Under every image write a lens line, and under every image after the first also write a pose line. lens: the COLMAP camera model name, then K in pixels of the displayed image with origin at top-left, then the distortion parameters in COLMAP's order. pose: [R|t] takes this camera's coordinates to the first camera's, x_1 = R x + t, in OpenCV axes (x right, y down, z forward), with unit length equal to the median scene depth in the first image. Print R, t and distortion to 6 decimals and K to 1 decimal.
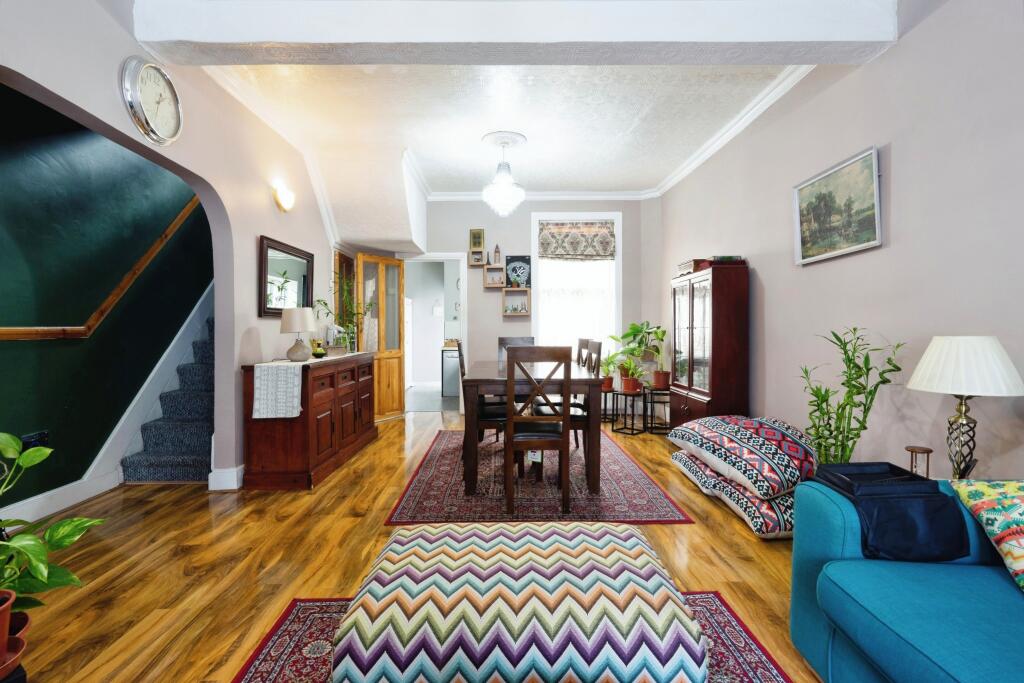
lens RADIAL K [[470.2, 0, 510.5], [0, 470.2, 317.9], [0, 0, 1]] dist [0.000487, 0.000285]
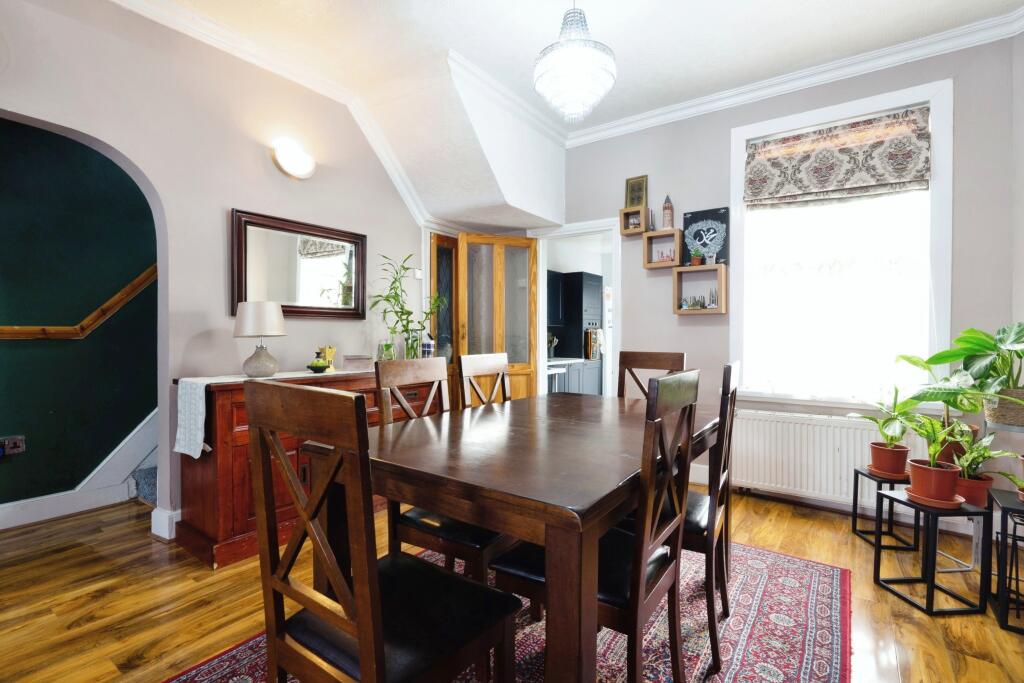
lens RADIAL K [[478.6, 0, 509.7], [0, 478.6, 330.1], [0, 0, 1]] dist [-0.001095, 0.000503]
pose [[0.799186, 0.006746, -0.601045, 0.179241], [0.000700, 0.999926, 0.012154, 0.007419], [0.601083, -0.010133, 0.799122, 0.391300]]
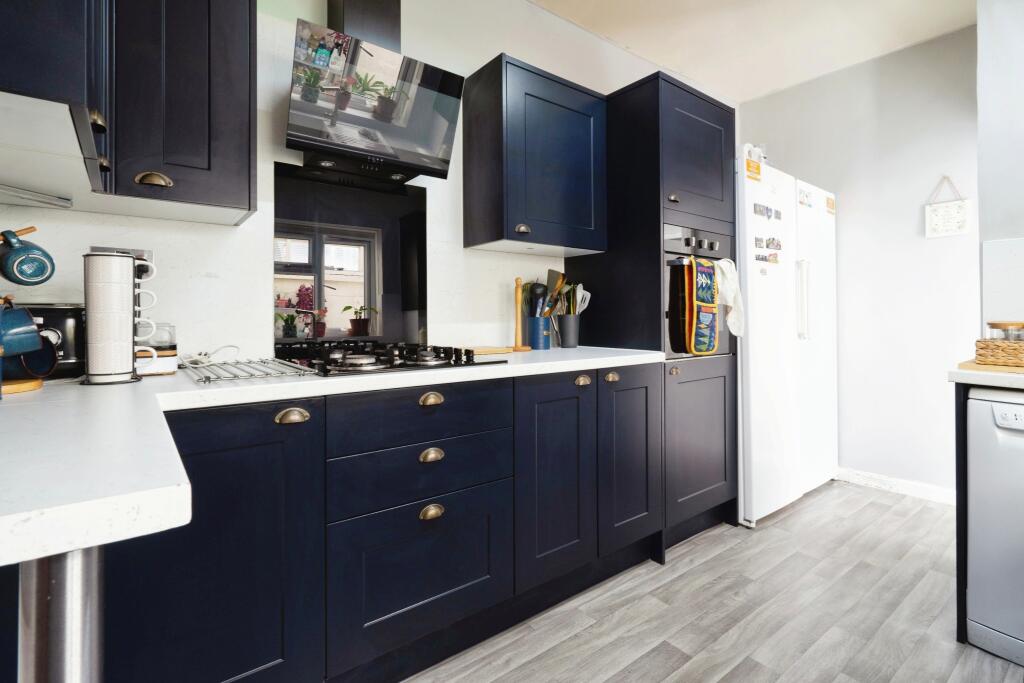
lens RADIAL K [[470.2, 0, 510.5], [0, 470.2, 317.9], [0, 0, 1]] dist [0.000487, 0.000285]
pose [[0.601394, 0.000531, -0.798953, -0.157117], [0.007672, 0.999950, 0.006440, 0.062368], [0.798916, -0.010002, 0.601359, 1.107956]]
